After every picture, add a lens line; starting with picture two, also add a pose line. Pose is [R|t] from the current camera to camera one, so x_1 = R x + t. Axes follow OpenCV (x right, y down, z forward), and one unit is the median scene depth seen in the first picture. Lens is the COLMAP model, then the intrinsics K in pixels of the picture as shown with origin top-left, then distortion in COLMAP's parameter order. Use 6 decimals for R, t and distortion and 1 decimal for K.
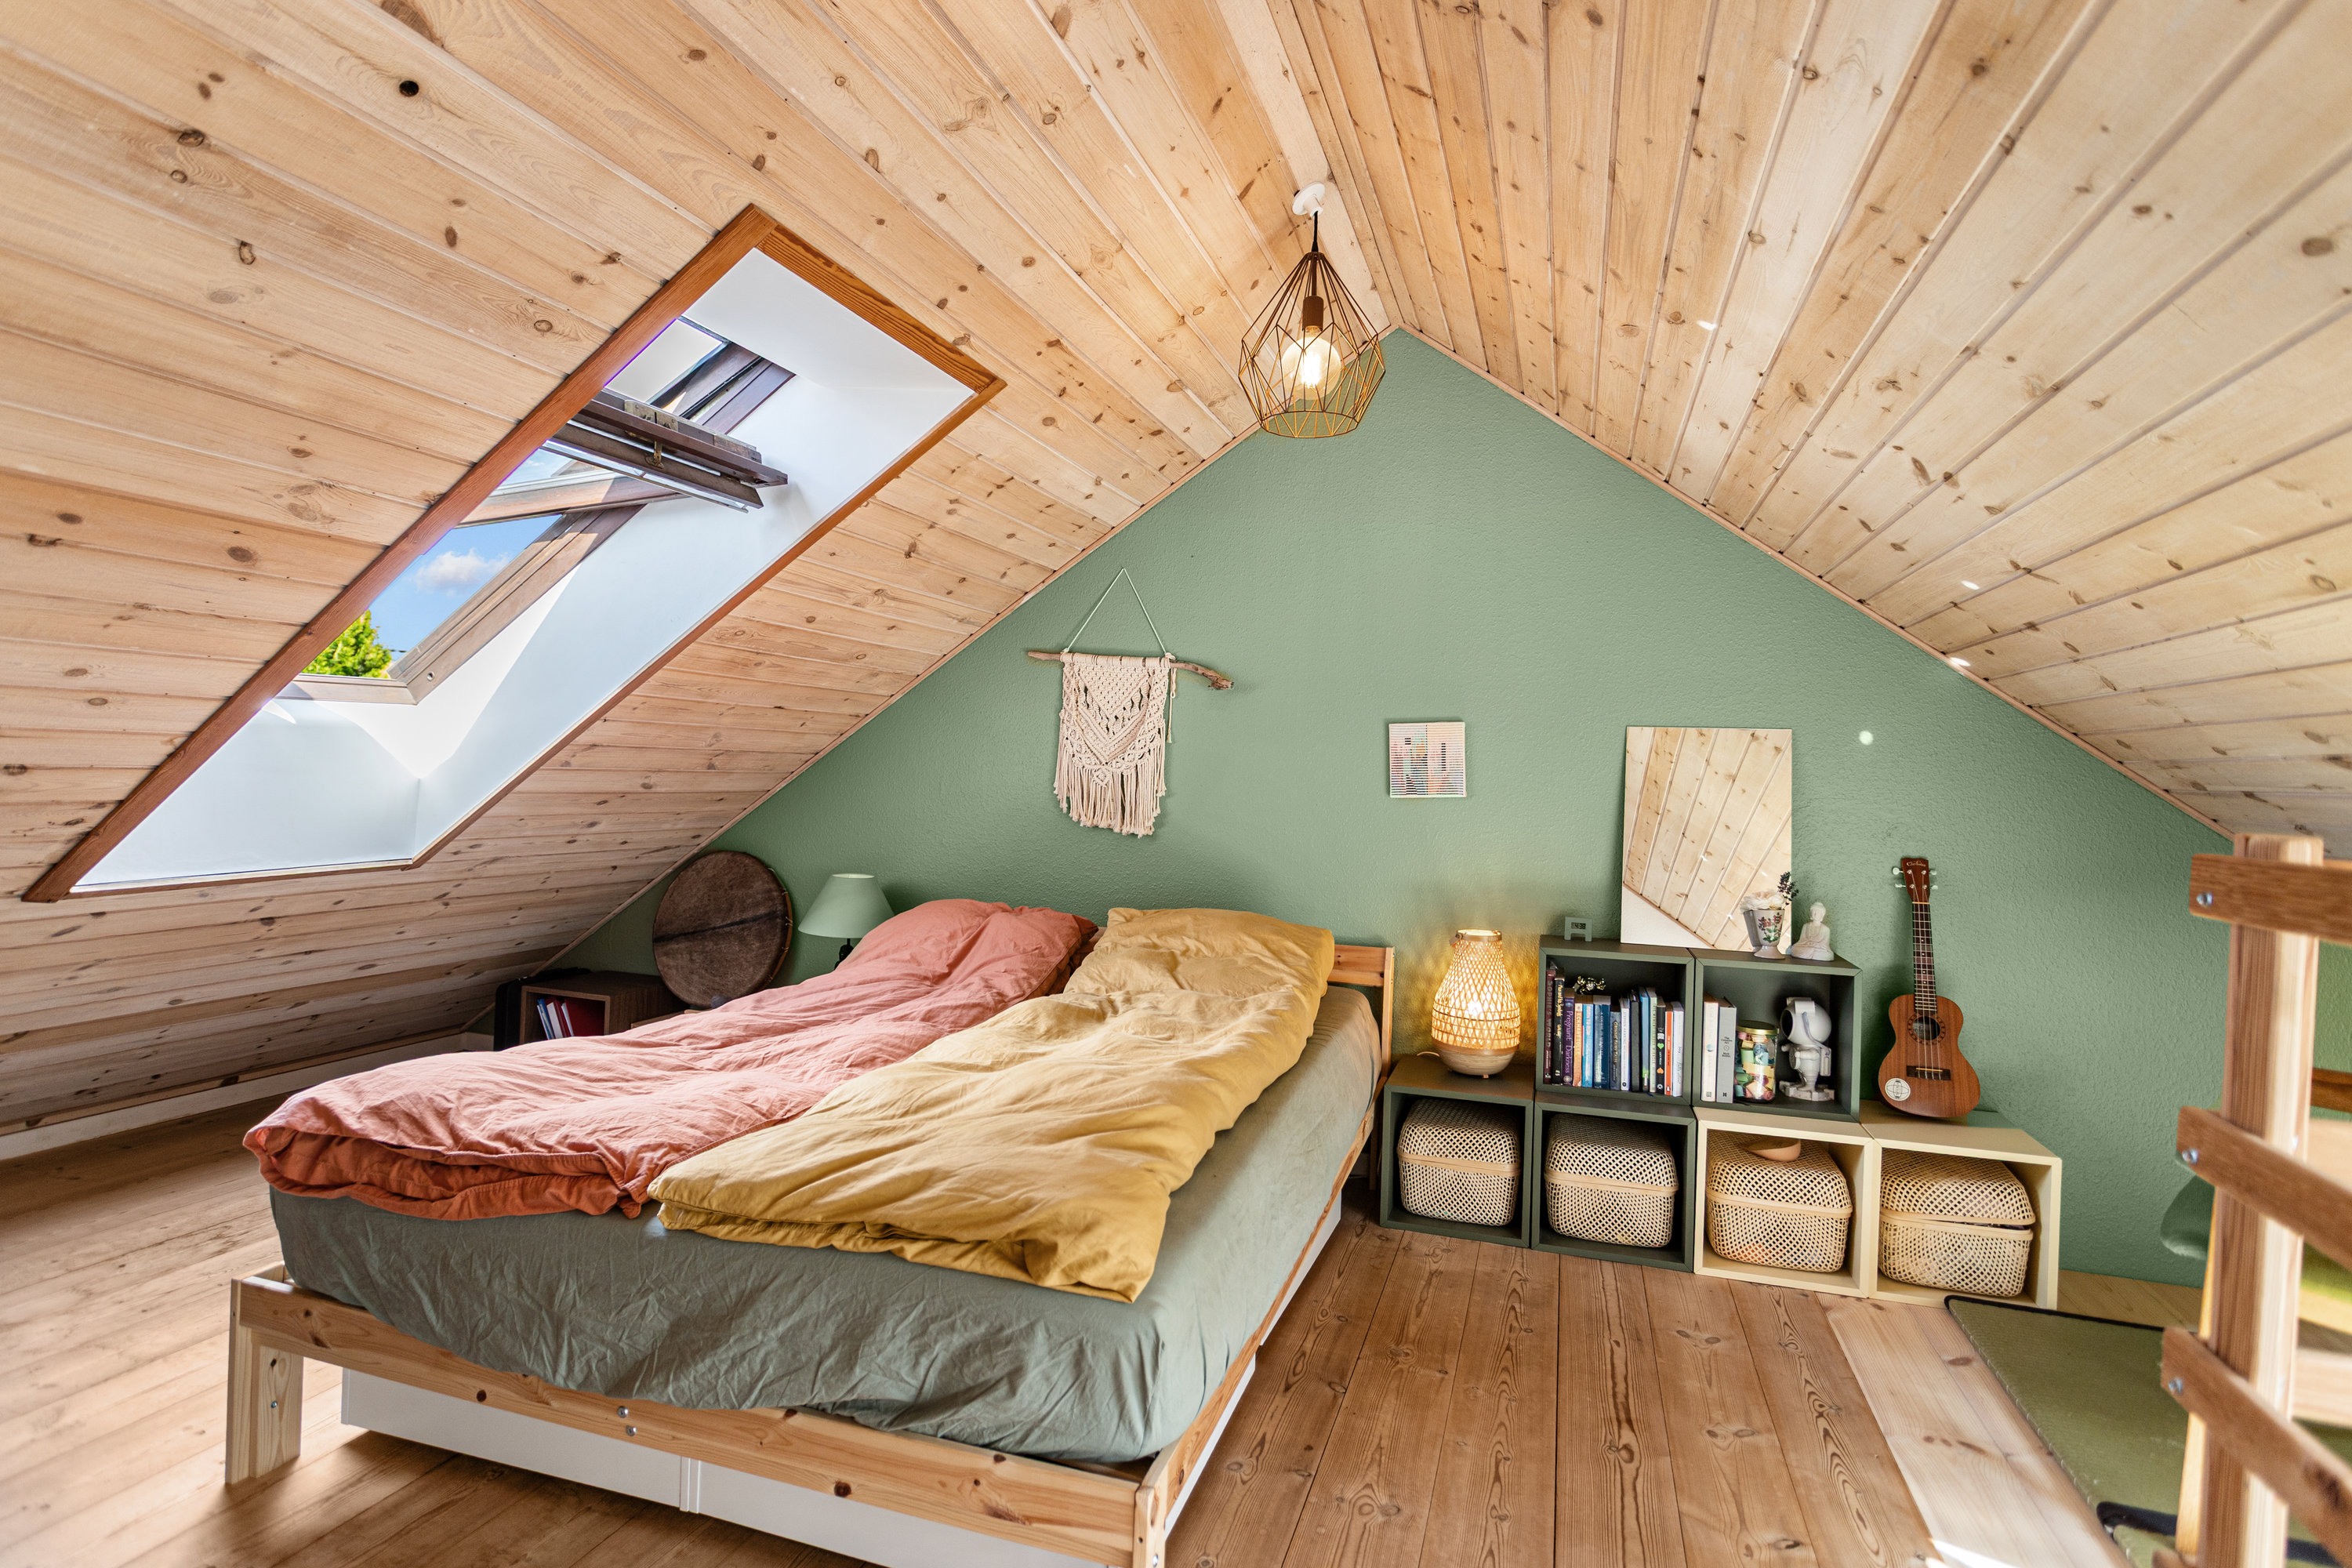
lens RADIAL K [[1193.2, 0, 1176.0], [0, 1193.2, 784.0], [0, 0, 1]] dist [-0.002834, 0.000657]
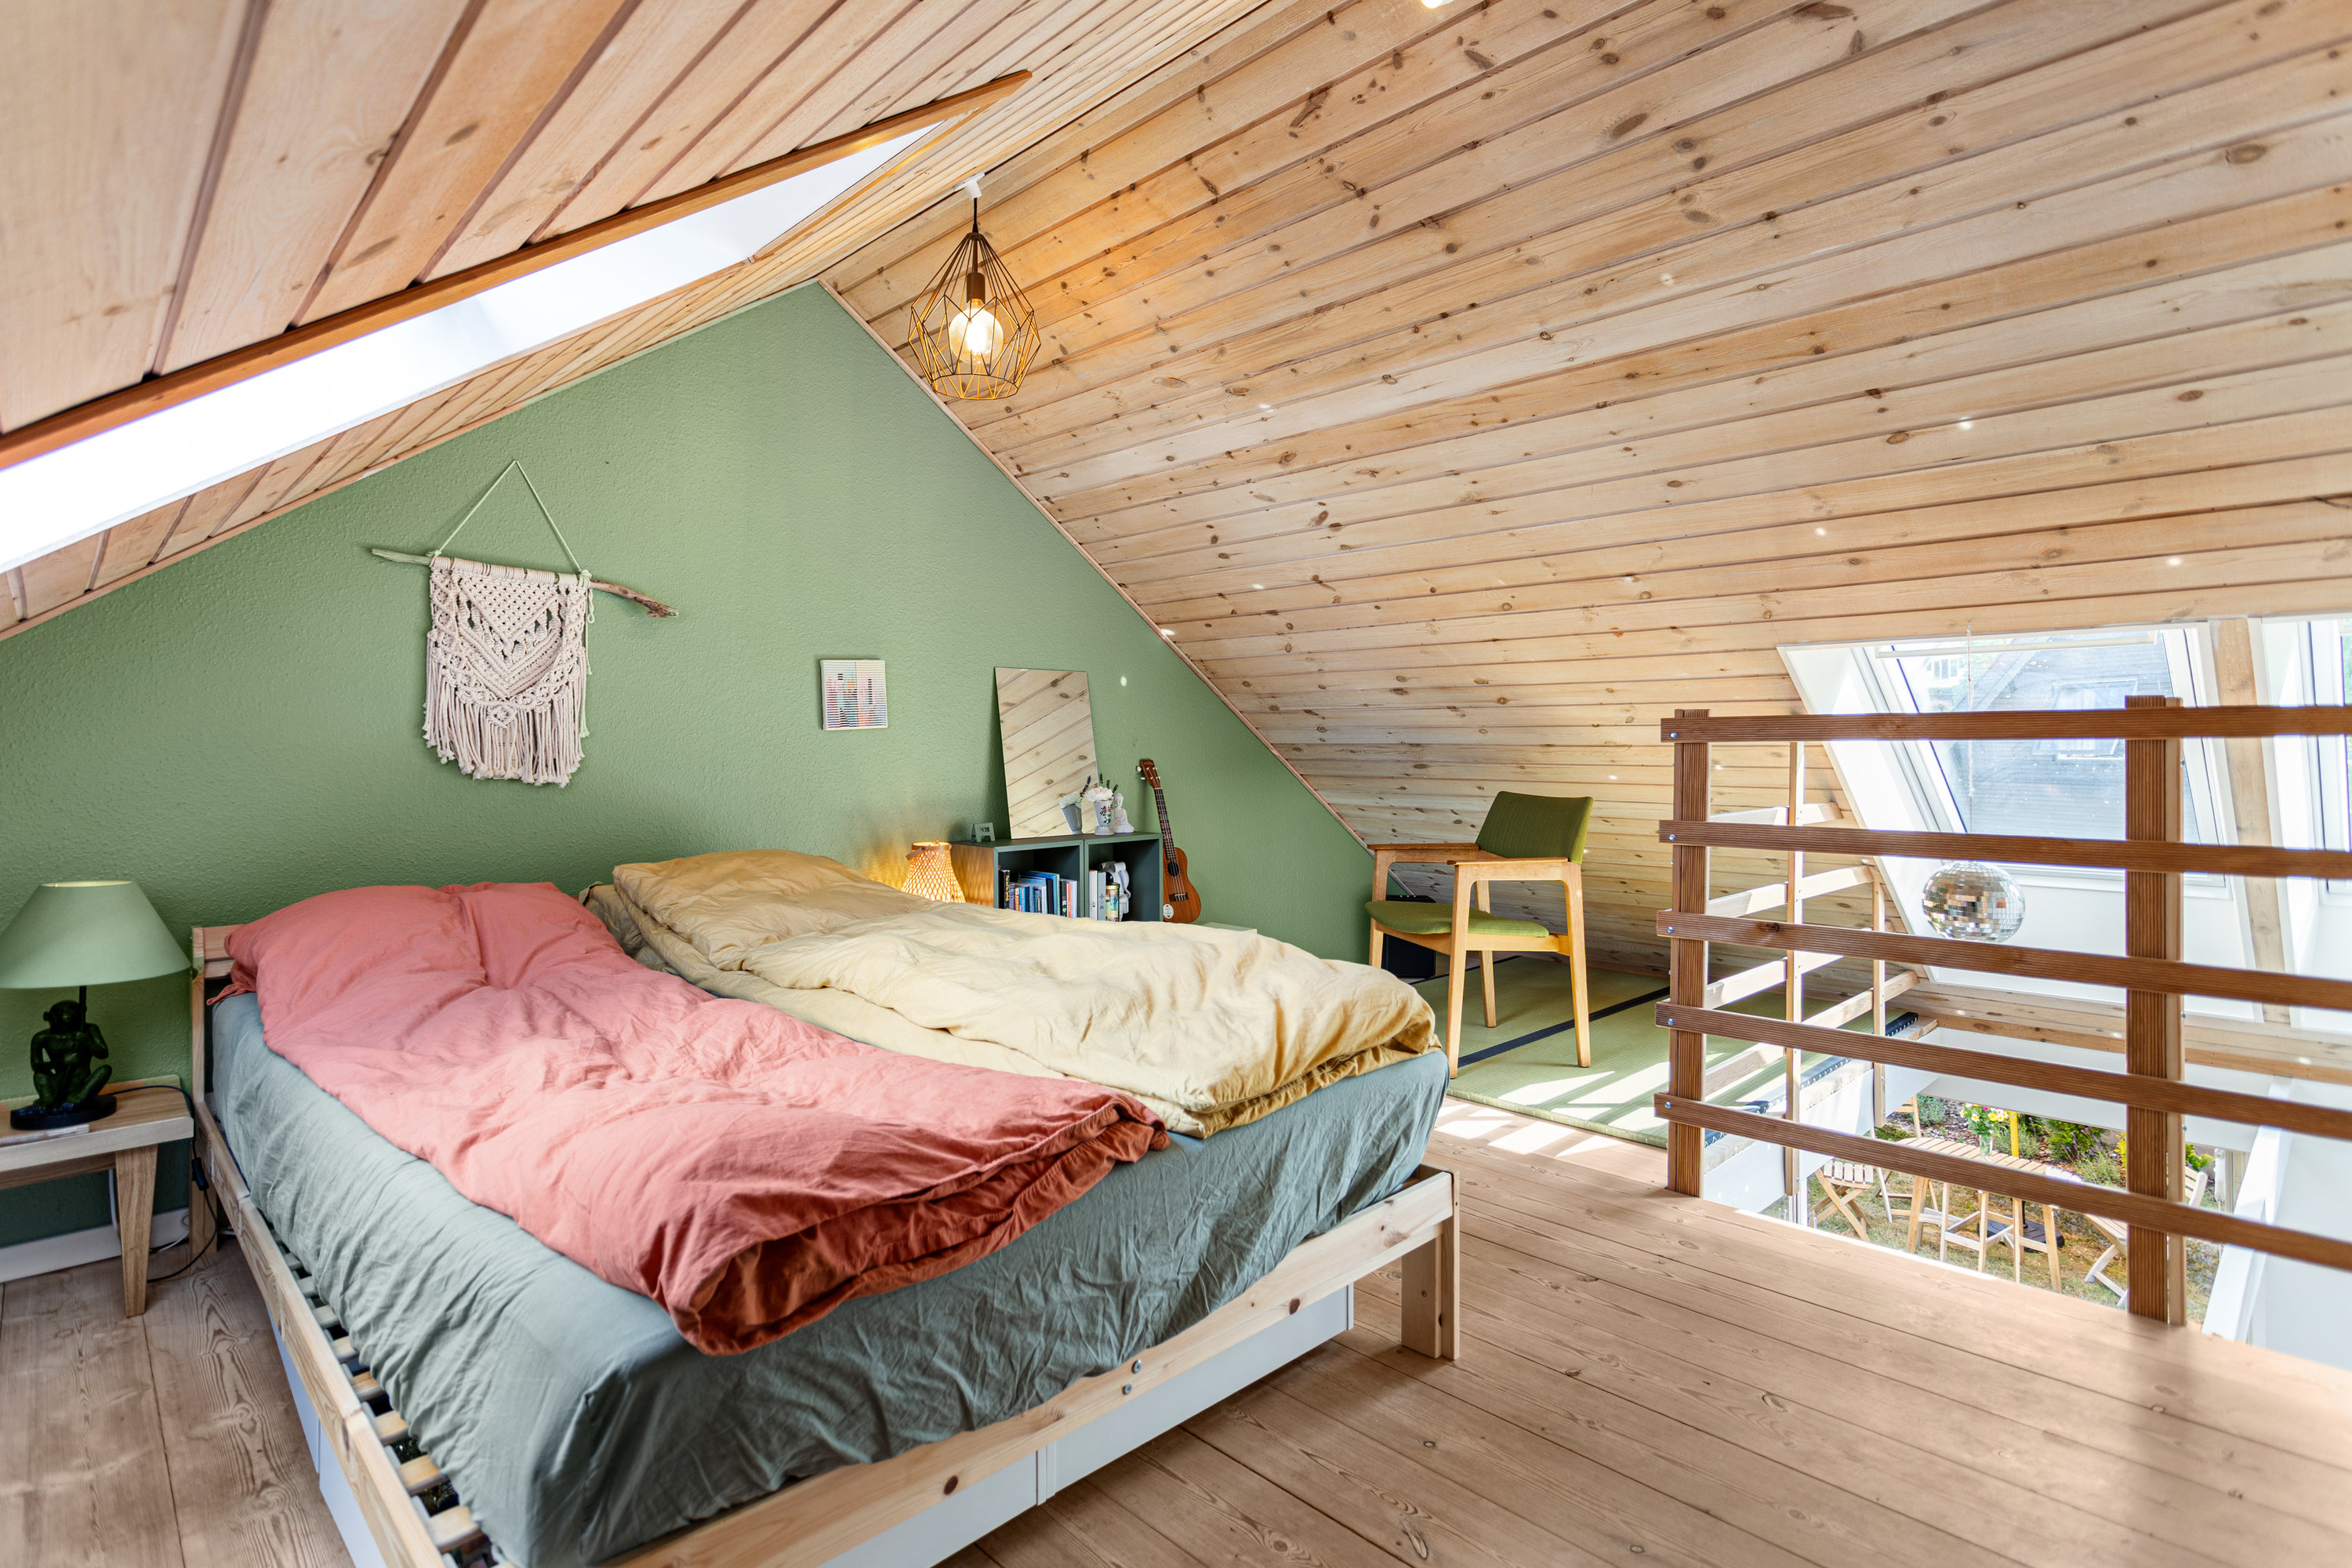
lens RADIAL K [[1163.2, 0, 1175.7], [0, 1163.2, 741.6], [0, 0, 1]] dist [-0.013089, 0.000189]
pose [[0.462644, -0.032628, 0.885944, -0.772431], [0.029715, 0.999332, 0.021286, 0.011584], [-0.886046, 0.016478, 0.463304, 0.339331]]
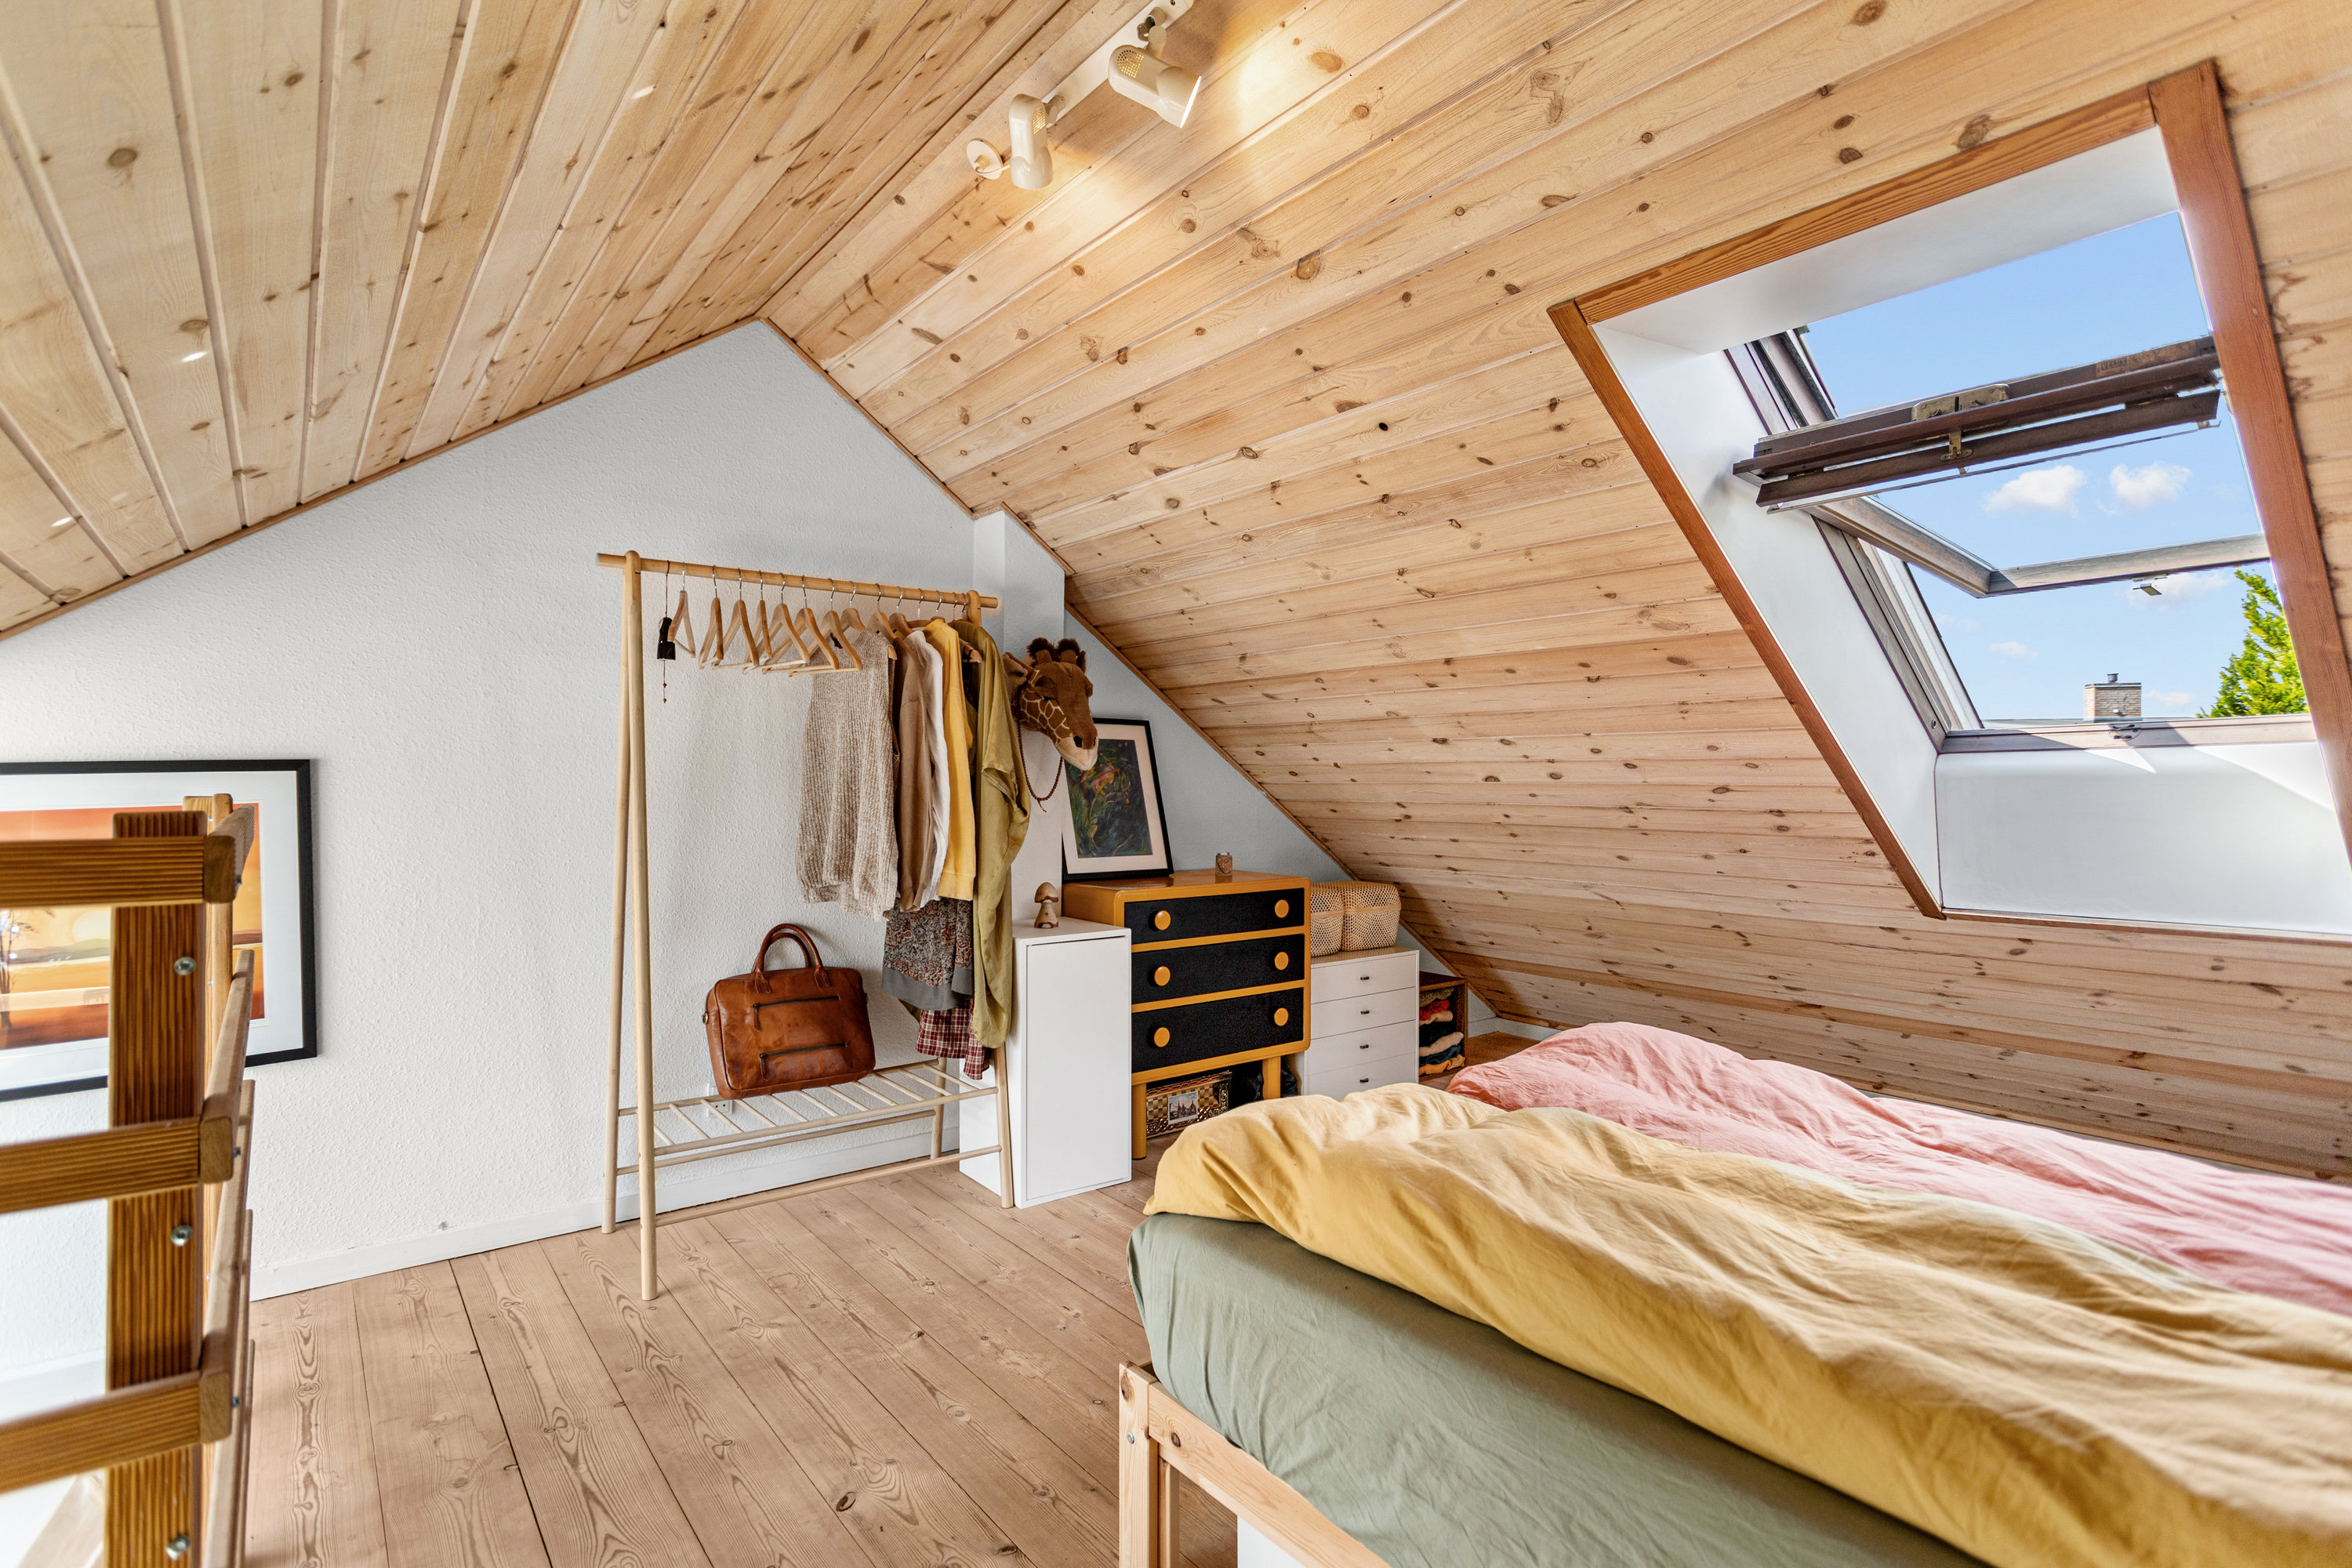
lens RADIAL K [[1159.5, 0, 1176.0], [0, 1159.5, 784.0], [0, 0, 1]] dist [-0.000202, 0.000606]
pose [[-0.560821, -0.035904, -0.827159, 0.517624], [-0.034140, 0.999212, -0.020225, 0.005466], [0.827233, 0.016896, -0.561605, 0.915988]]
